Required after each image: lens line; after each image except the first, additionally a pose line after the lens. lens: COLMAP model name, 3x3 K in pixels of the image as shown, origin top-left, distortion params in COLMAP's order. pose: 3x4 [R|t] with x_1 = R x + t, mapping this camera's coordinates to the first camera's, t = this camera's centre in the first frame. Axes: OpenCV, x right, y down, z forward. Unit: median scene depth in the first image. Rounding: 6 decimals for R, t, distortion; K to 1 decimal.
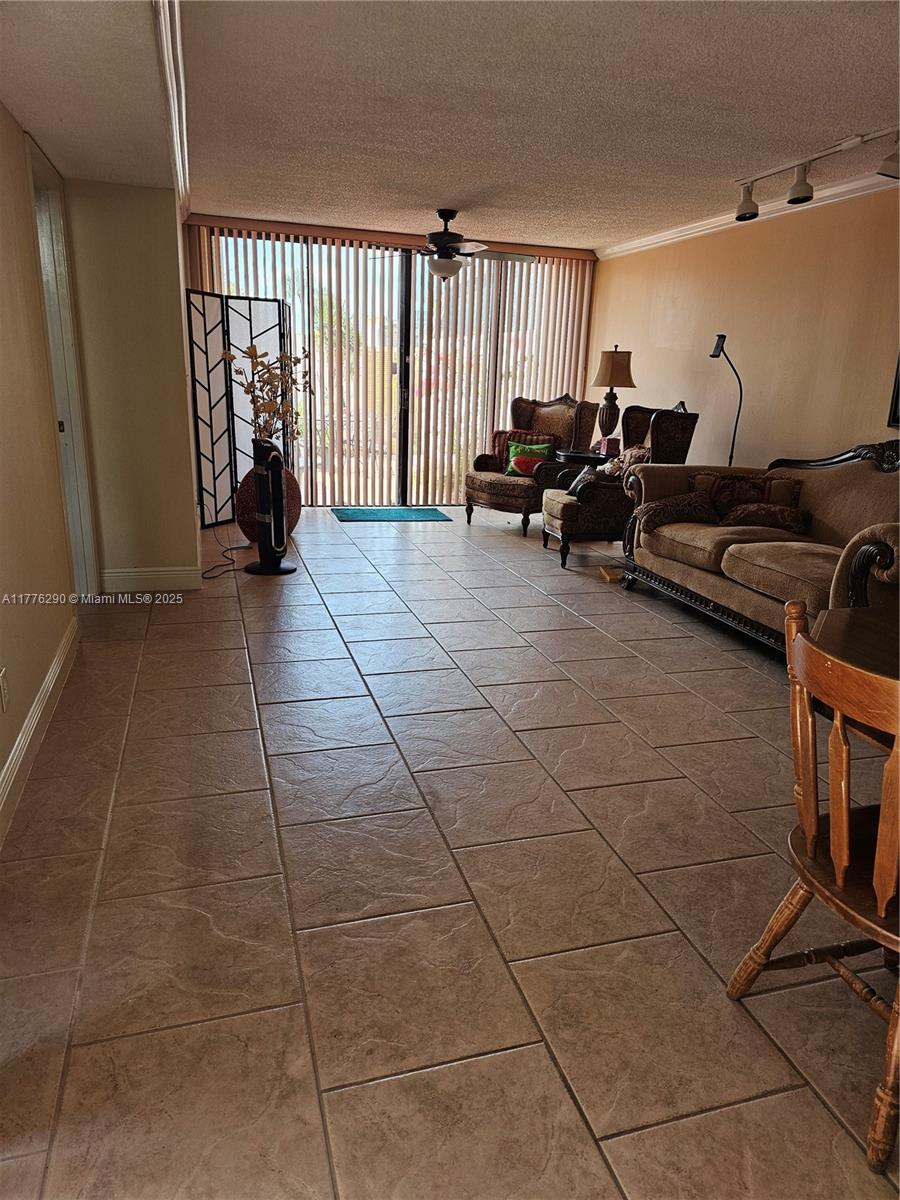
lens RADIAL K [[809.1, 0, 462.0], [0, 809.1, 603.4], [0, 0, 1]] dist [0.055161, -0.049116]
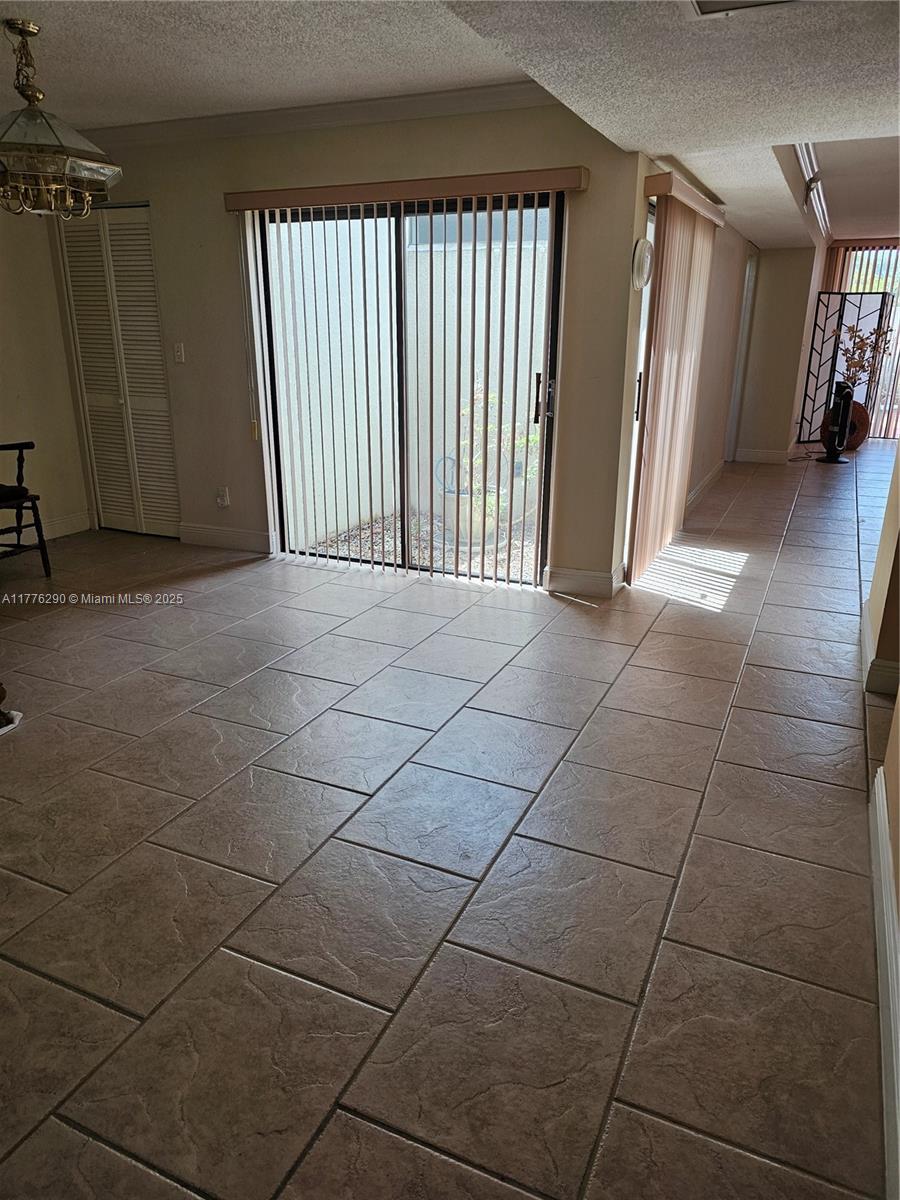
lens RADIAL K [[809.1, 0, 462.0], [0, 809.1, 603.4], [0, 0, 1]] dist [0.055161, -0.049116]
pose [[0.747474, 0.178926, -0.639741, 0.257196], [-0.164658, 0.982893, 0.082513, 0.185508], [0.643561, 0.043662, 0.764148, -0.604914]]
